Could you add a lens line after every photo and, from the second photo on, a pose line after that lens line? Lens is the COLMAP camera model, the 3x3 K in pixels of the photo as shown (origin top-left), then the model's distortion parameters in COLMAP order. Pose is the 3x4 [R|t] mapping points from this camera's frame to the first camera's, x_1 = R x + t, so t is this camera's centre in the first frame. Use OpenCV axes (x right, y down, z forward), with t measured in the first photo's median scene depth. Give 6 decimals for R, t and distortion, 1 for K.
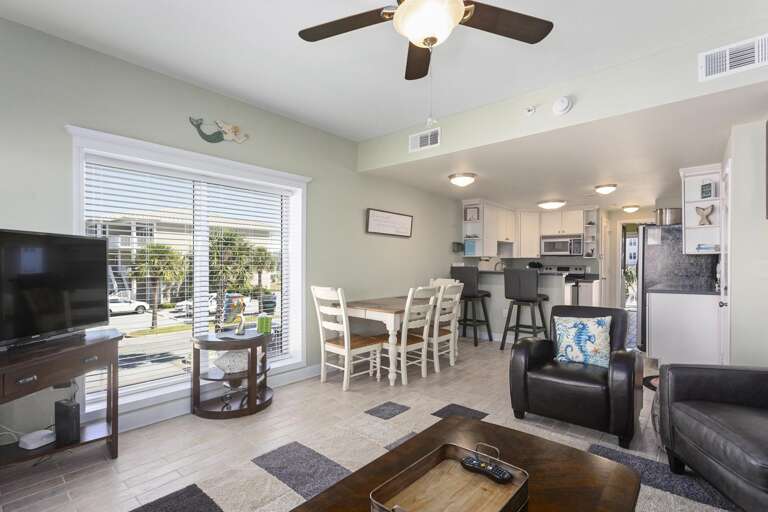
lens RADIAL K [[370.4, 0, 379.2], [0, 370.4, 266.0], [0, 0, 1]] dist [0.006589, 0.000779]
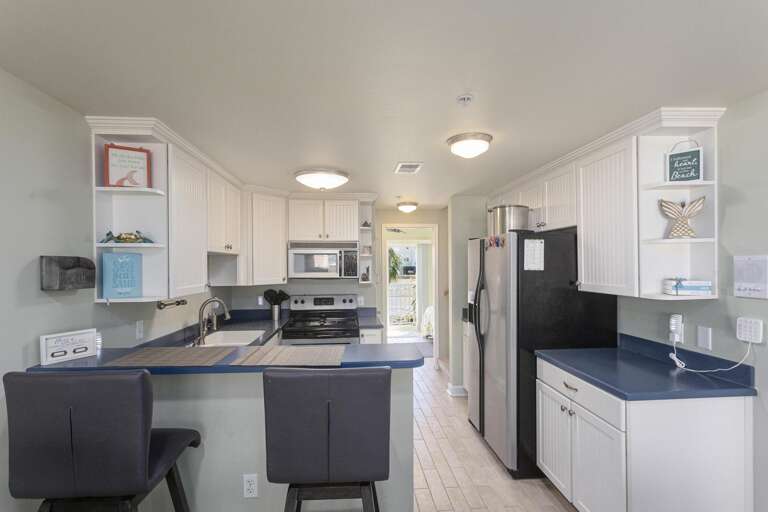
lens RADIAL K [[370.4, 0, 380.9], [0, 370.4, 267.2], [0, 0, 1]] dist [0.006589, 0.000779]
pose [[0.697822, -0.012842, 0.716157, 0.156535], [0.015085, 0.999881, 0.003230, -0.047231], [-0.716113, 0.008549, 0.697932, 0.564932]]
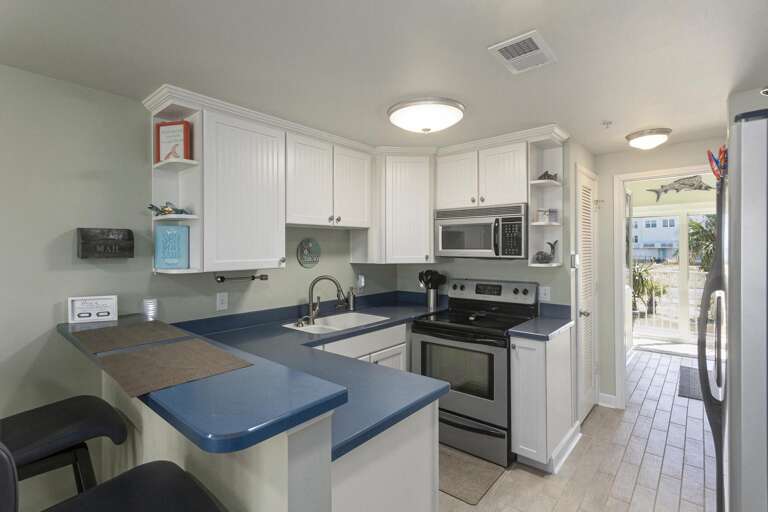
lens RADIAL K [[370.4, 0, 386.5], [0, 370.4, 249.3], [0, 0, 1]] dist [0.006589, 0.000779]
pose [[0.999928, -0.009217, 0.007637, 0.396464], [0.009255, 0.999945, -0.004959, -0.037971], [-0.007591, 0.005029, 0.999959, 0.610055]]
